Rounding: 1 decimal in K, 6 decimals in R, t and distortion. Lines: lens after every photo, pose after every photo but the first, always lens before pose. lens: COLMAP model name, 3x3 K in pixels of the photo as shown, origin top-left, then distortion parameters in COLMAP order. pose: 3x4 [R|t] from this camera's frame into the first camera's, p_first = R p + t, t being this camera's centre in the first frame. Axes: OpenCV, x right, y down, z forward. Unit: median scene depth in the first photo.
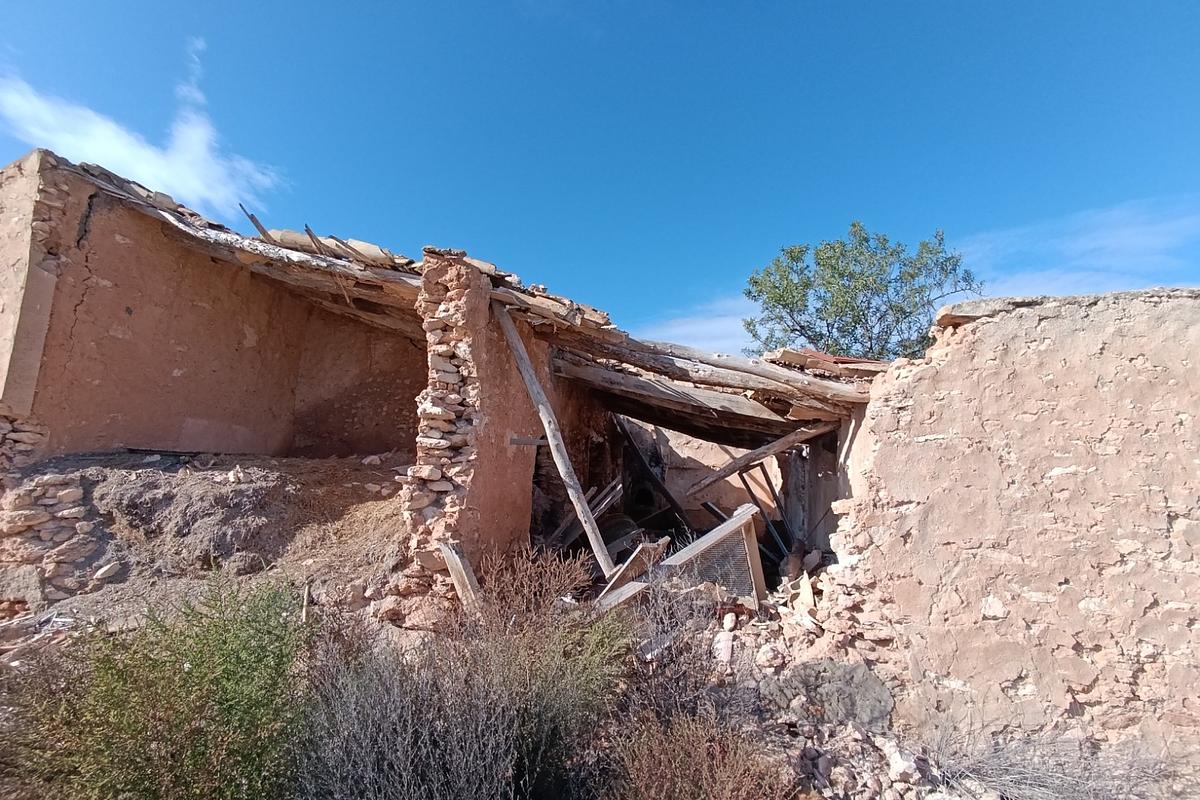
lens RADIAL K [[543.0, 0, 592.6], [0, 543.0, 385.8], [0, 0, 1]] dist [0.003845, -0.000668]
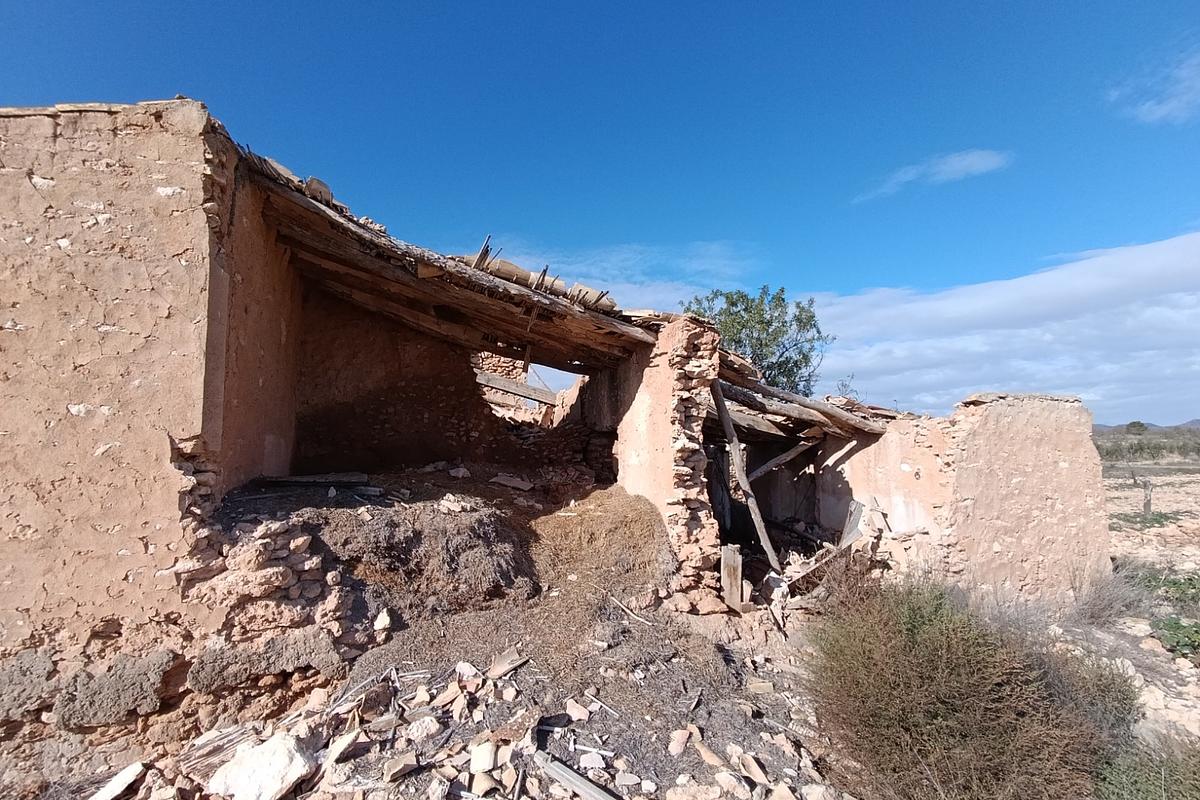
lens RADIAL K [[543.0, 0, 592.6], [0, 543.0, 385.8], [0, 0, 1]] dist [0.003845, -0.000668]
pose [[0.855413, 0.032995, 0.516894, -1.047057], [-0.066684, 0.996679, 0.046734, -0.125776], [-0.513635, -0.074445, 0.854773, 0.039974]]
